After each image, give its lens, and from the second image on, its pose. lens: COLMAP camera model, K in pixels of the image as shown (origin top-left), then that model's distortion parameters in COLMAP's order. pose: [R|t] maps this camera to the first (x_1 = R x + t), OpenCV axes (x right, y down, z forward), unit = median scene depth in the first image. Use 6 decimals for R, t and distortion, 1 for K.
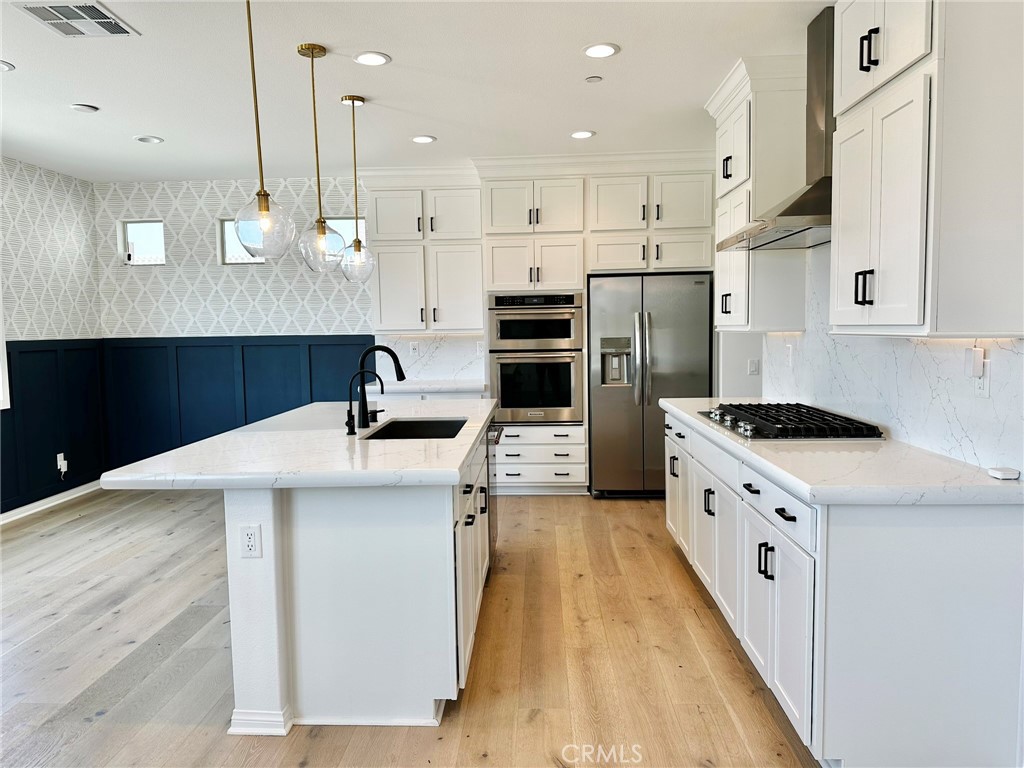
lens RADIAL K [[707.4, 0, 504.6], [0, 707.4, 383.7], [0, 0, 1]] dist [0.097175, -0.129468]
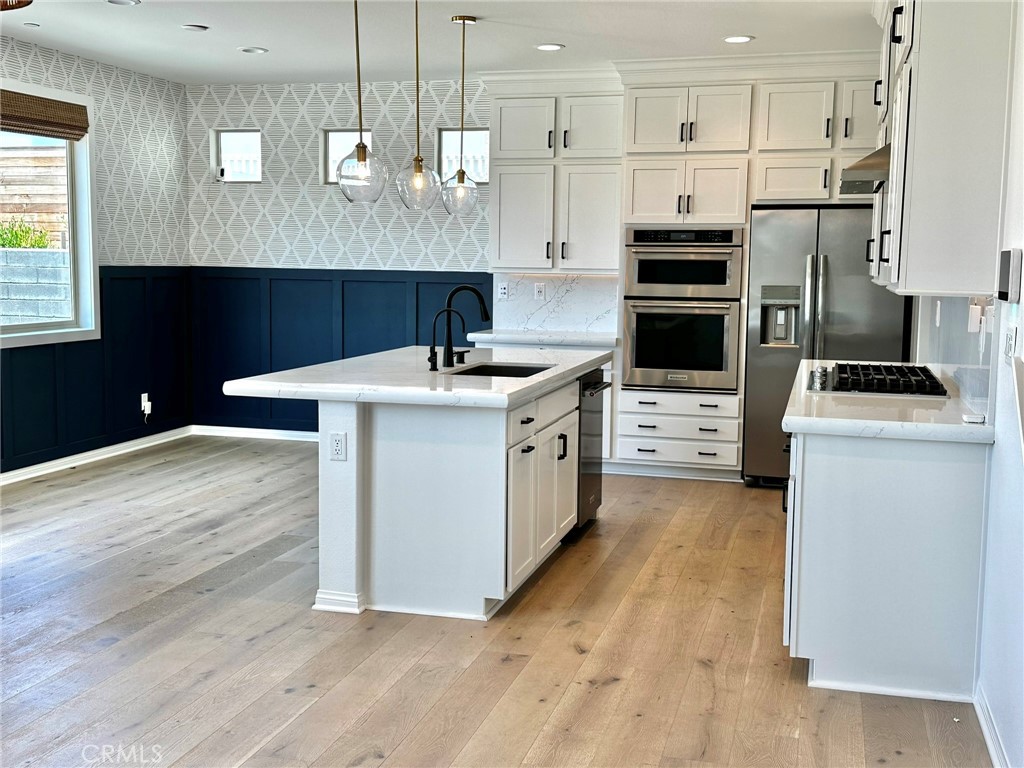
lens RADIAL K [[1171.9, 0, 504.9], [0, 1171.9, 381.0], [0, 0, 1]] dist [0.209229, -0.428688]
pose [[0.975712, 0.052295, -0.212726, 0.139791], [-0.047227, 0.998468, 0.028836, 0.018076], [0.213908, -0.018089, 0.976686, -0.362954]]
